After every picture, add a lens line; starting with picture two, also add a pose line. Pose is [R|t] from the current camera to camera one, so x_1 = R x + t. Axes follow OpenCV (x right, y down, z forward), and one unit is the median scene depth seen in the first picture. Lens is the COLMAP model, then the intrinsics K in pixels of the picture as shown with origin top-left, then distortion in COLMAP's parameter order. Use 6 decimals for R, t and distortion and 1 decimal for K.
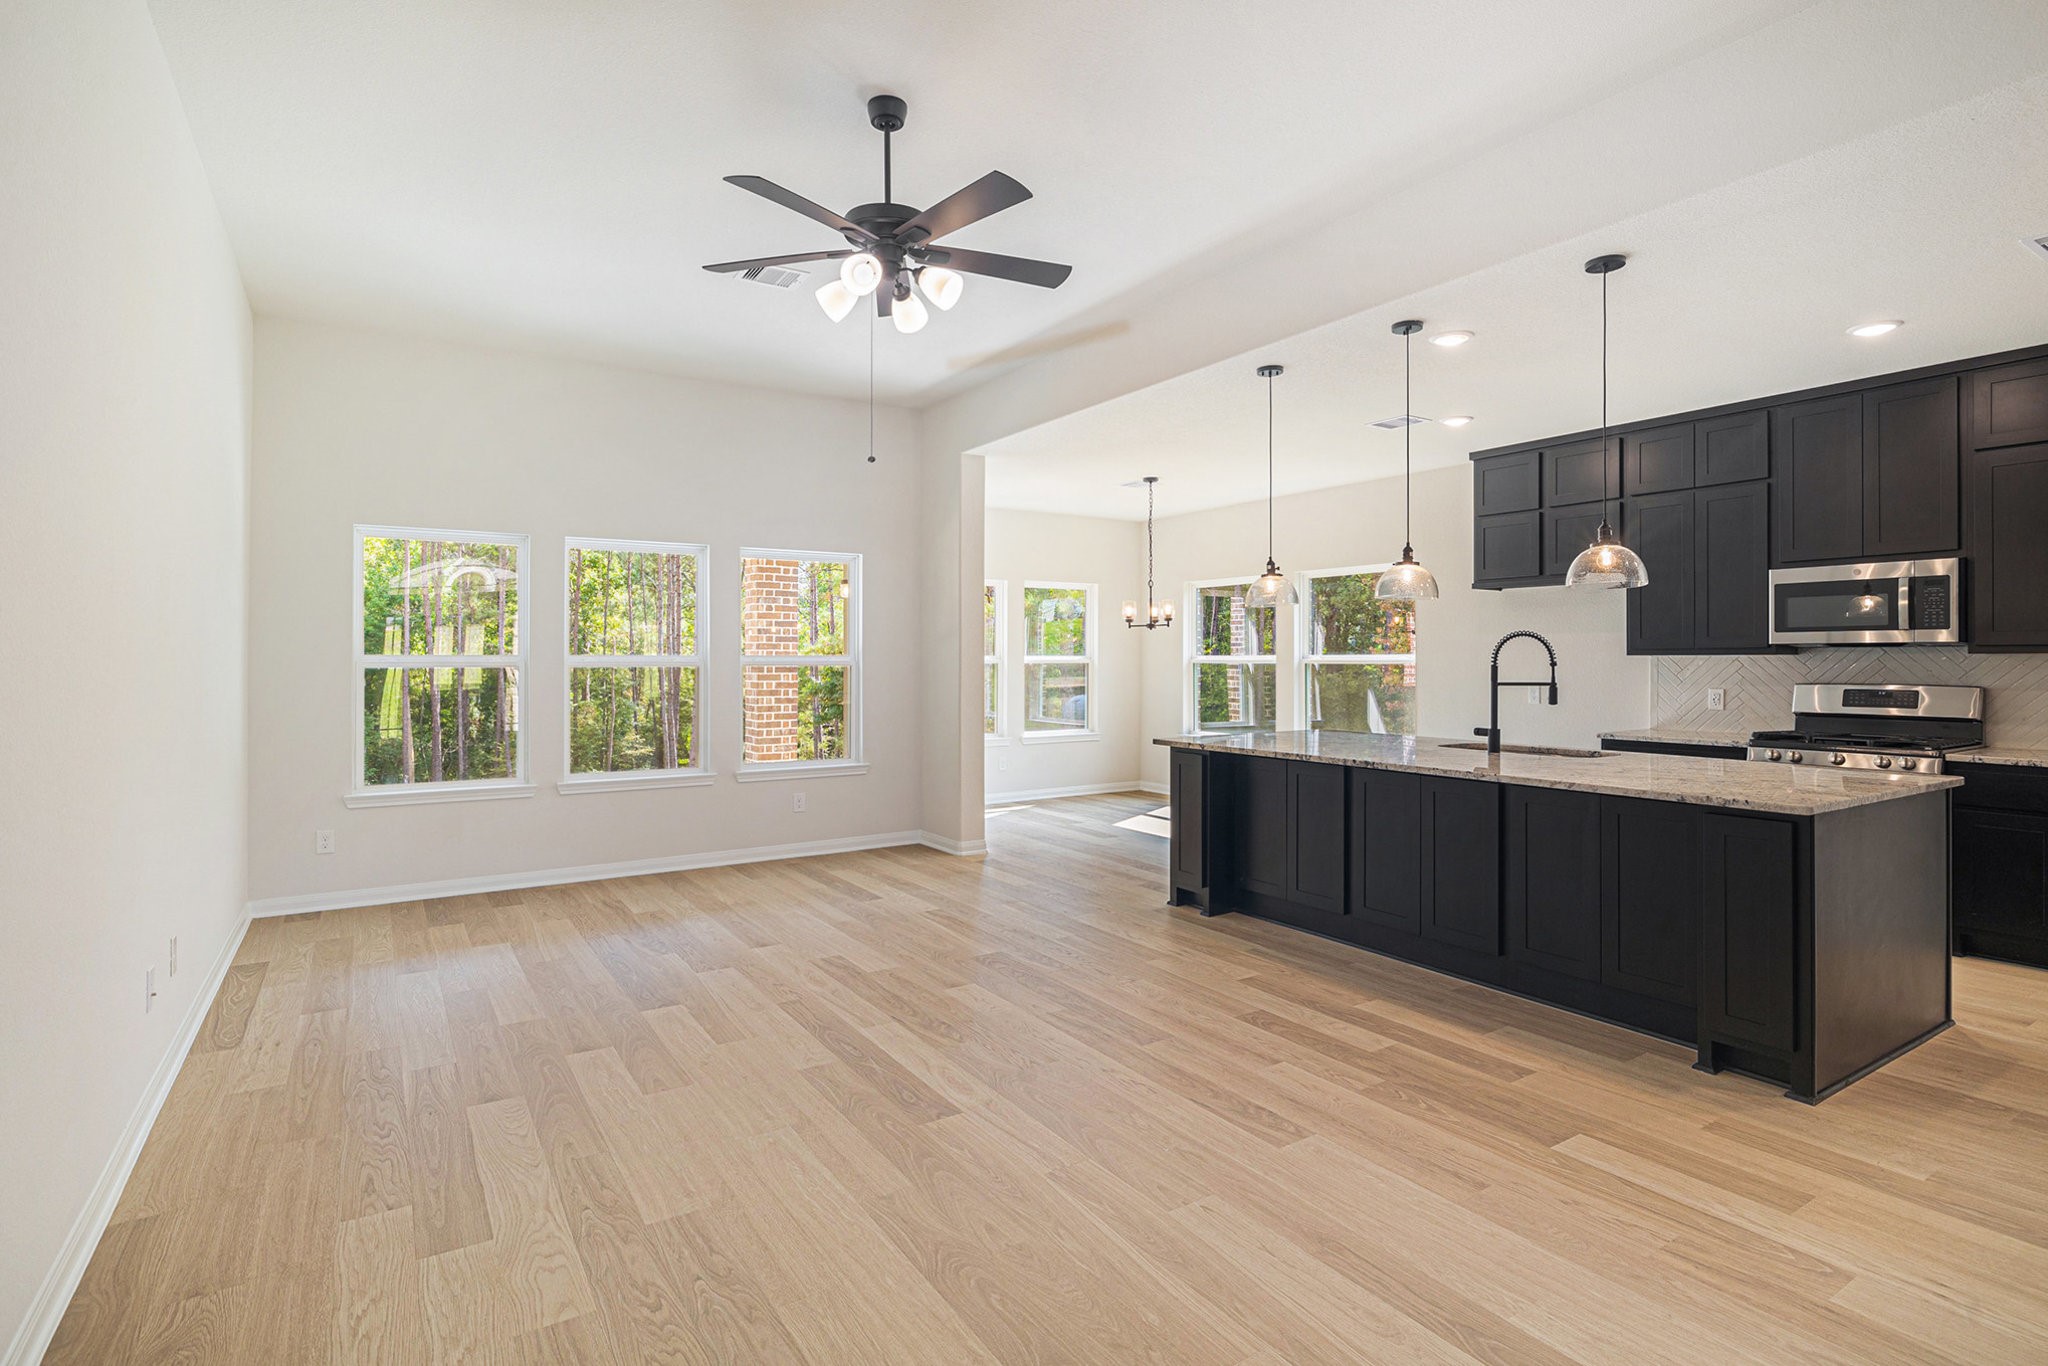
lens RADIAL K [[991.2, 0, 978.3], [0, 991.2, 664.2], [0, 0, 1]] dist [0.004122, 0.001272]
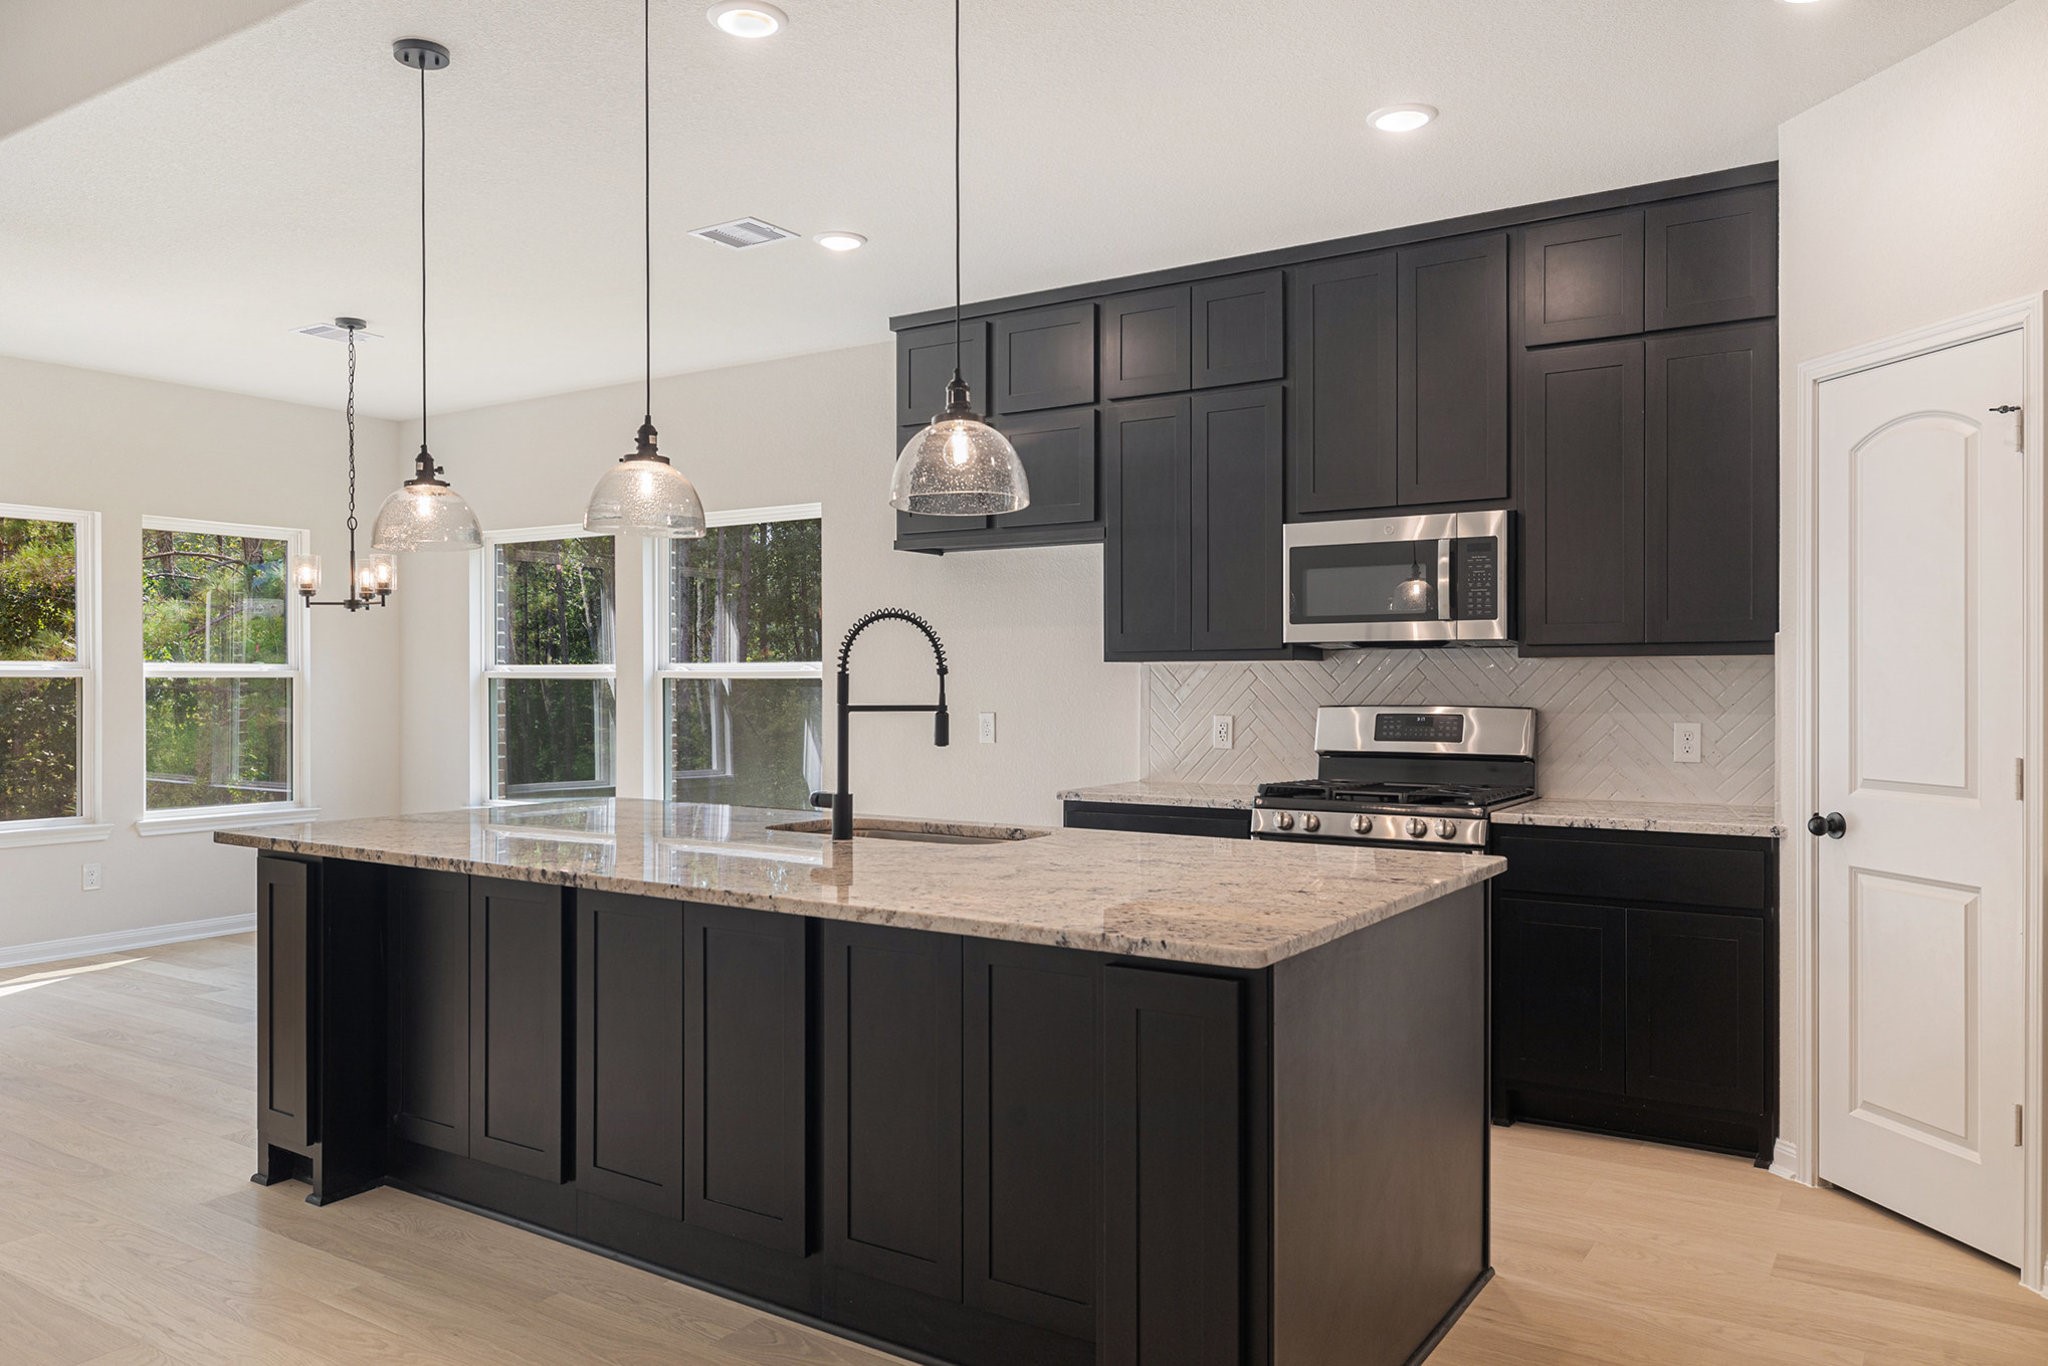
lens RADIAL K [[1453.2, 0, 1022.6], [0, 1453.2, 690.9], [0, 0, 1]] dist [0.002972, -0.005055]
pose [[0.903564, -0.000252, 0.428454, 0.276278], [-0.000640, 0.999998, 0.001937, 0.009055], [-0.428453, -0.002024, 0.903562, 0.263828]]
